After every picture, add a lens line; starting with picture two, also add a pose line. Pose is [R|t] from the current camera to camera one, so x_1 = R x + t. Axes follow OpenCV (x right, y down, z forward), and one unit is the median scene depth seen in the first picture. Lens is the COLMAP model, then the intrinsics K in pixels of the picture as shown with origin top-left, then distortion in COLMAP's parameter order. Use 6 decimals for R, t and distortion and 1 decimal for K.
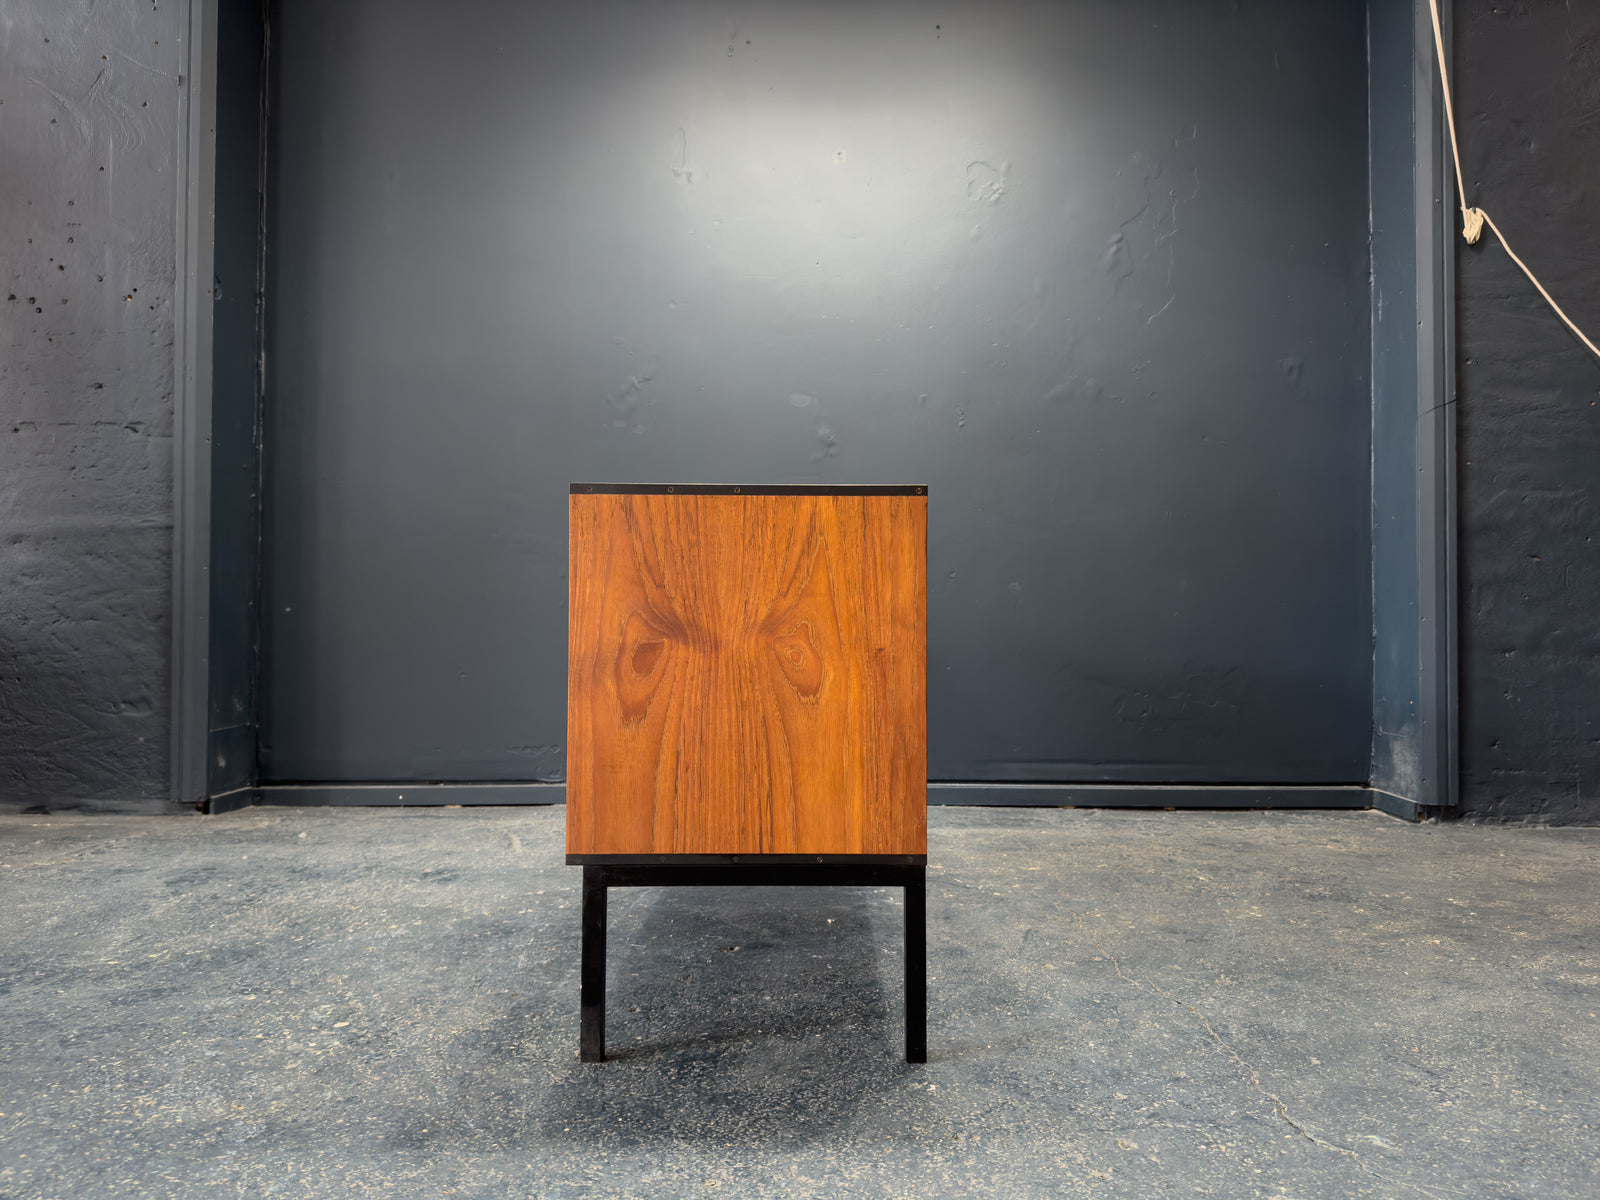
lens RADIAL K [[1137.4, 0, 802.2], [0, 1137.4, 600.7], [0, 0, 1]] dist [-0.002512, -0.003865]
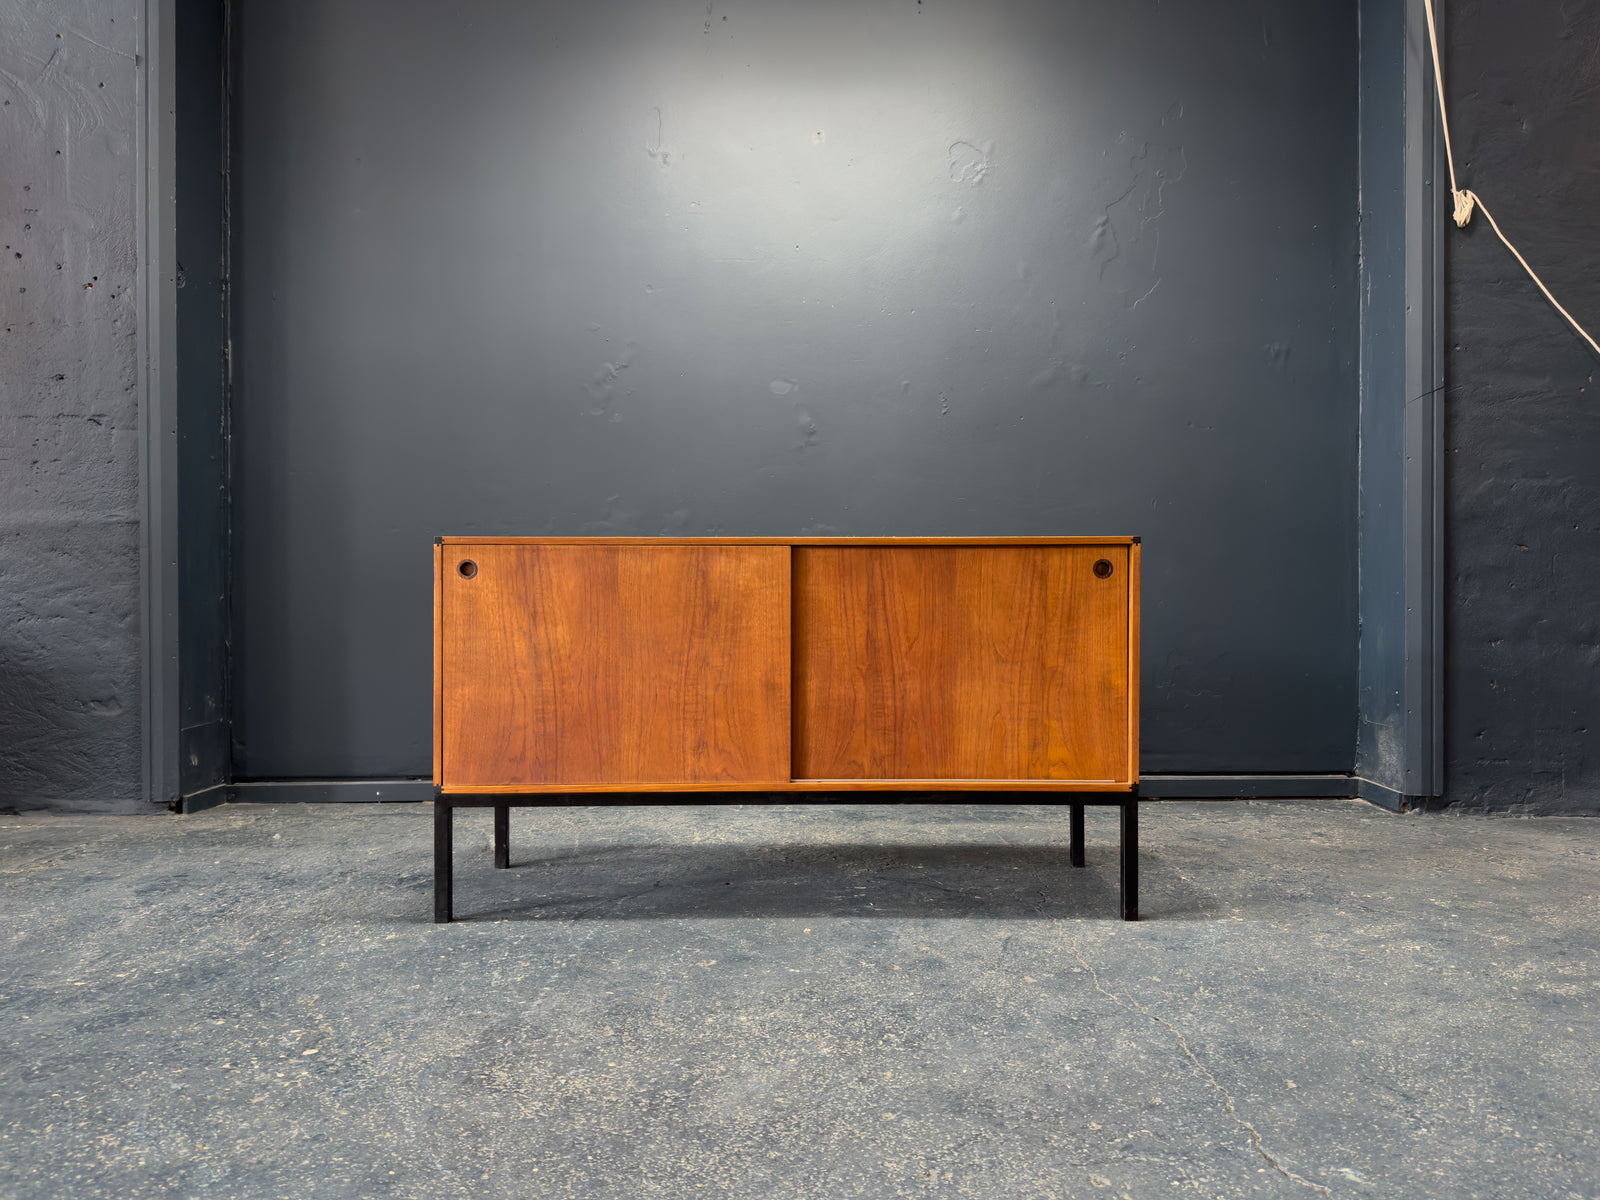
lens RADIAL K [[1147.2, 0, 801.4], [0, 1147.2, 598.8], [0, 0, 1]] dist [0.001776, -0.006667]
pose [[0.999941, -0.005738, 0.009260, 0.008863], [0.005490, 0.999631, 0.026597, -0.028025], [-0.009409, -0.026545, 0.999603, 0.006083]]
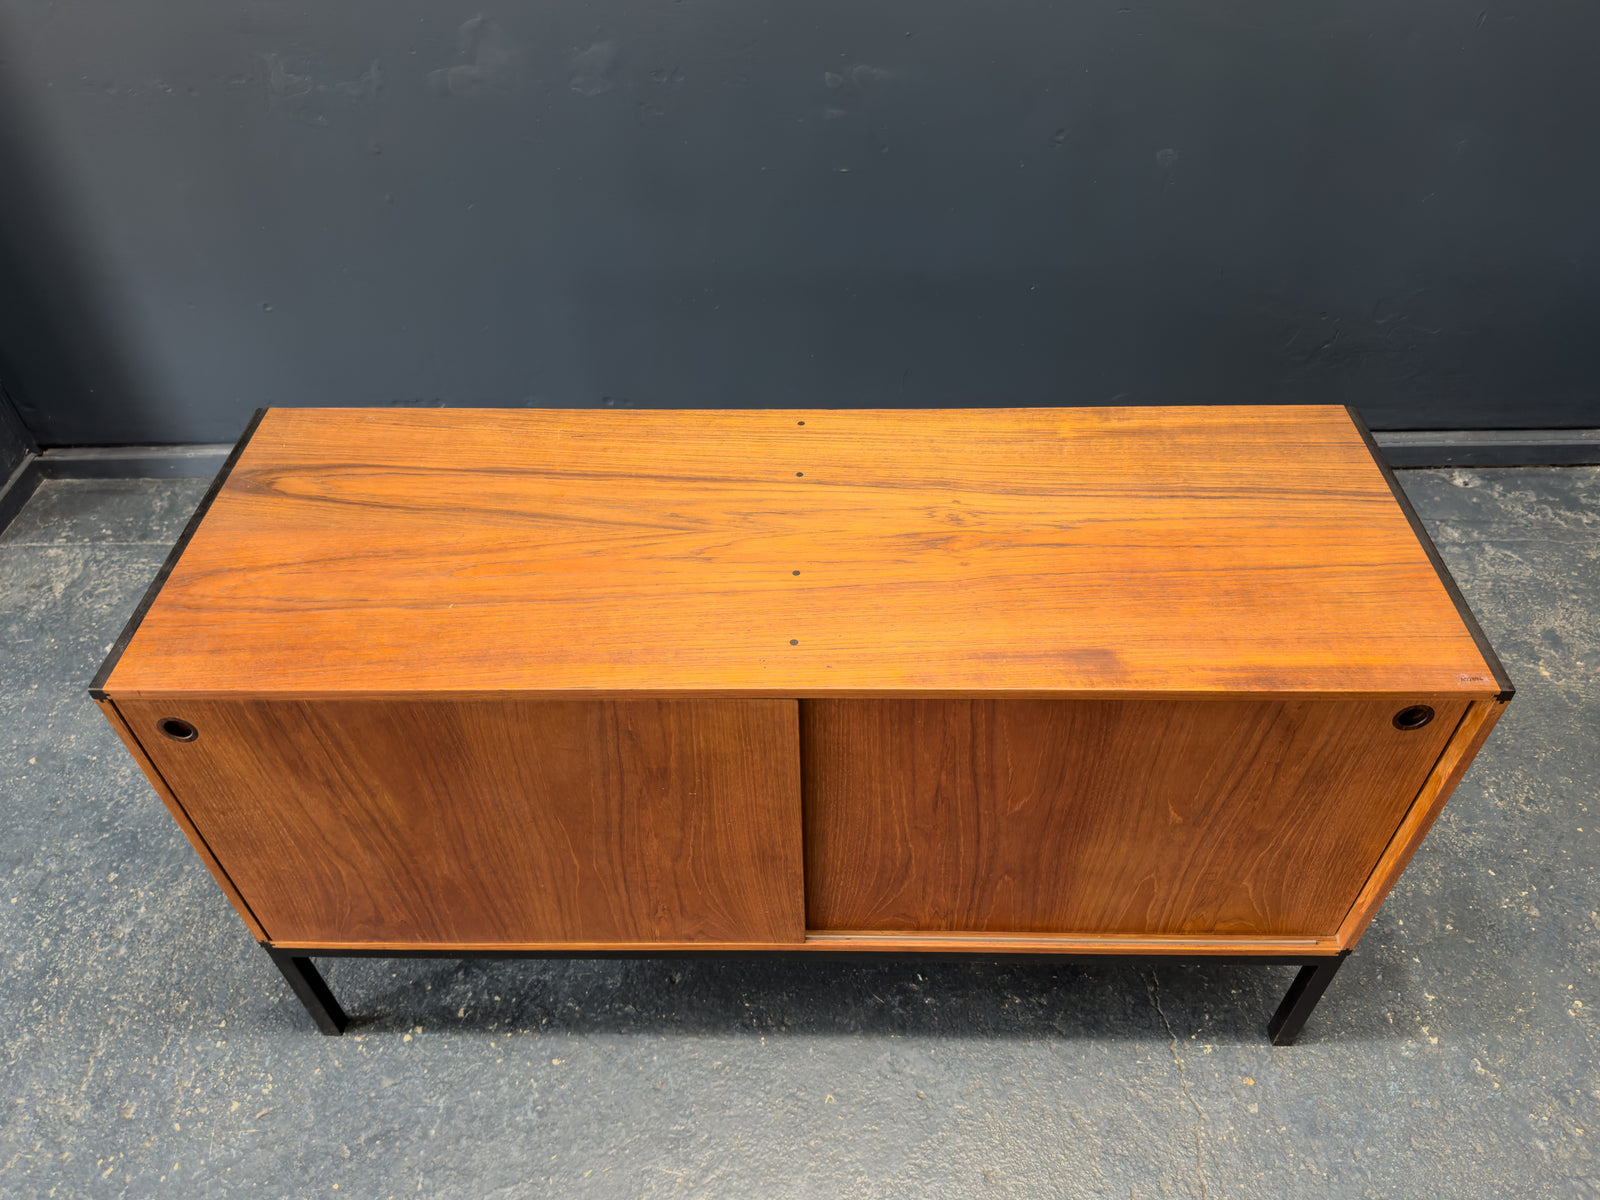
lens RADIAL K [[1140.6, 0, 795.9], [0, 1140.6, 619.1], [0, 0, 1]] dist [-0.002185, -0.004687]
pose [[0.999612, -0.010007, -0.025990, 0.019775], [0.025663, 0.693460, 0.720038, -0.370557], [0.010818, -0.720426, 0.693447, 0.594709]]
